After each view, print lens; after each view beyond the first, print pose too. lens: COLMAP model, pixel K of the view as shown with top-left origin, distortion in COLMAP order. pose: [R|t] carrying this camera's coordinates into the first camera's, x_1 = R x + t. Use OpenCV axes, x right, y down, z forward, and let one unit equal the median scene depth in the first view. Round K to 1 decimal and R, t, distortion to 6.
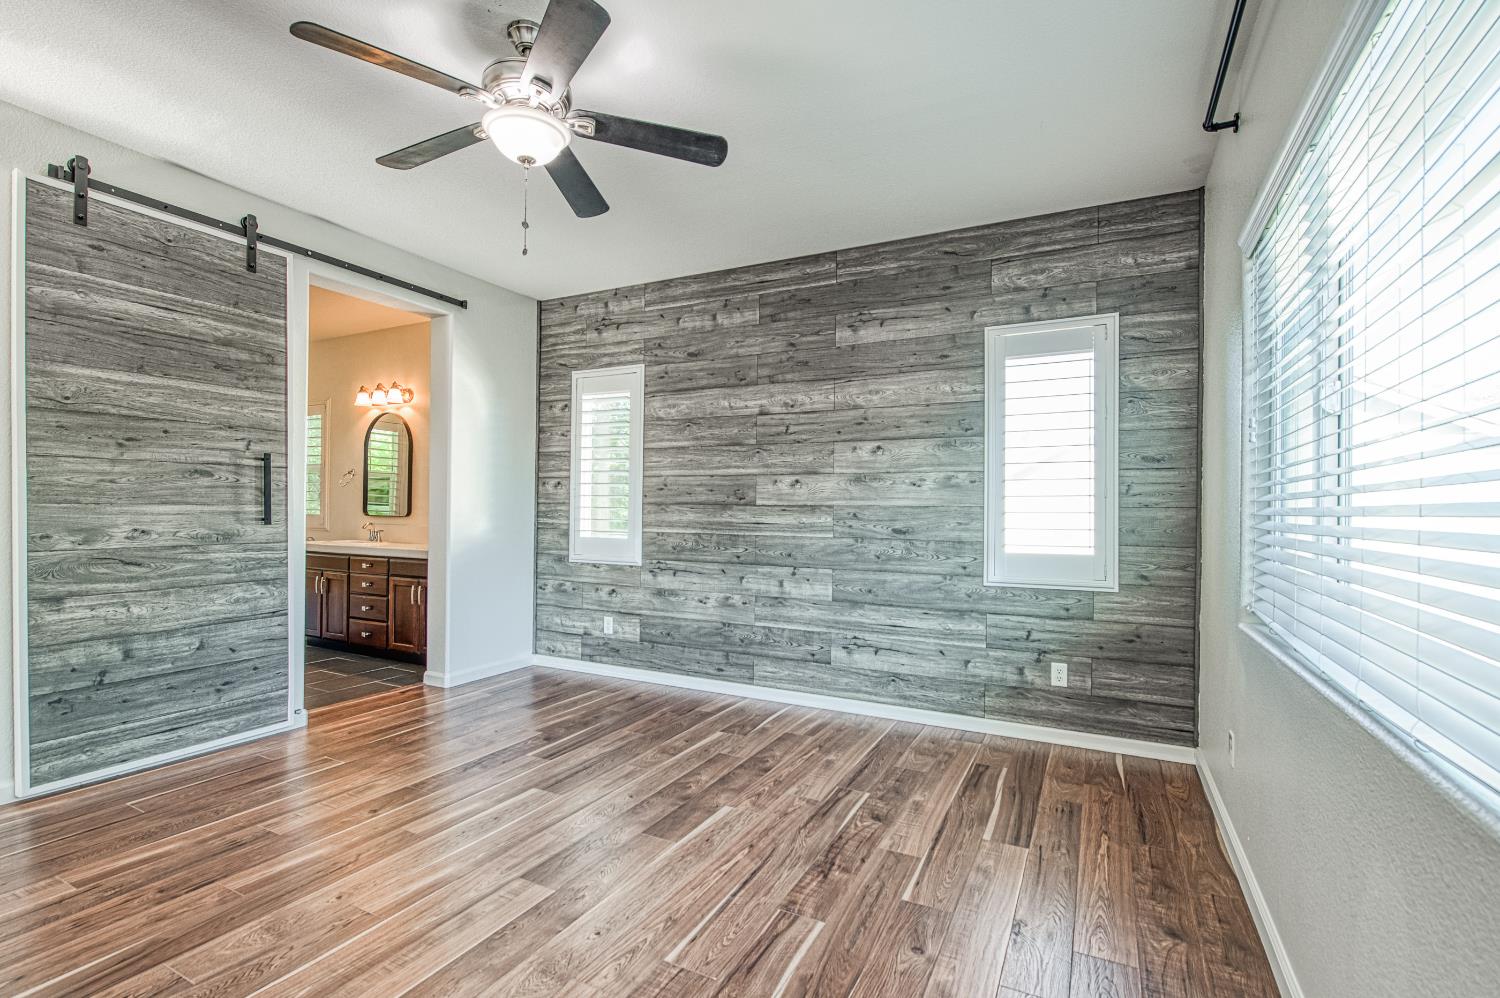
lens RADIAL K [[690.6, 0, 750.0], [0, 690.6, 499.0], [0, 0, 1]] dist [-0.006204, -0.000193]
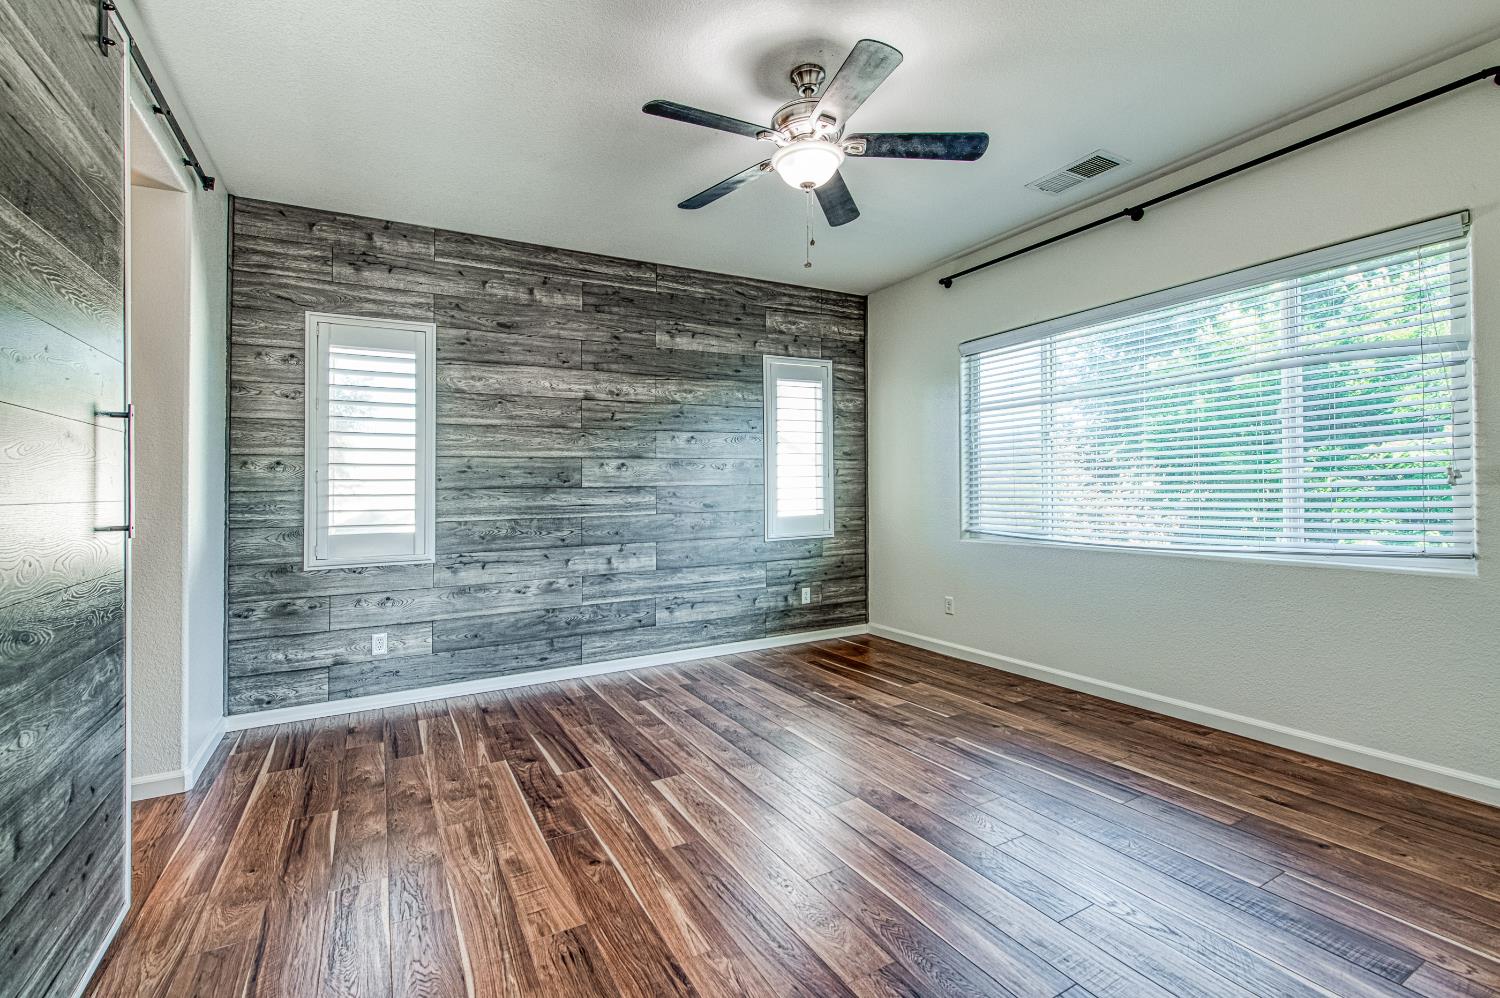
lens RADIAL K [[667.2, 0, 749.1], [0, 667.2, 483.3], [0, 0, 1]] dist [0.001564, -0.000033]
pose [[0.549596, -0.011551, 0.835351, -0.706596], [0.014549, 0.999885, 0.004254, 0.002259], [-0.835304, 0.009815, 0.549701, 0.261136]]
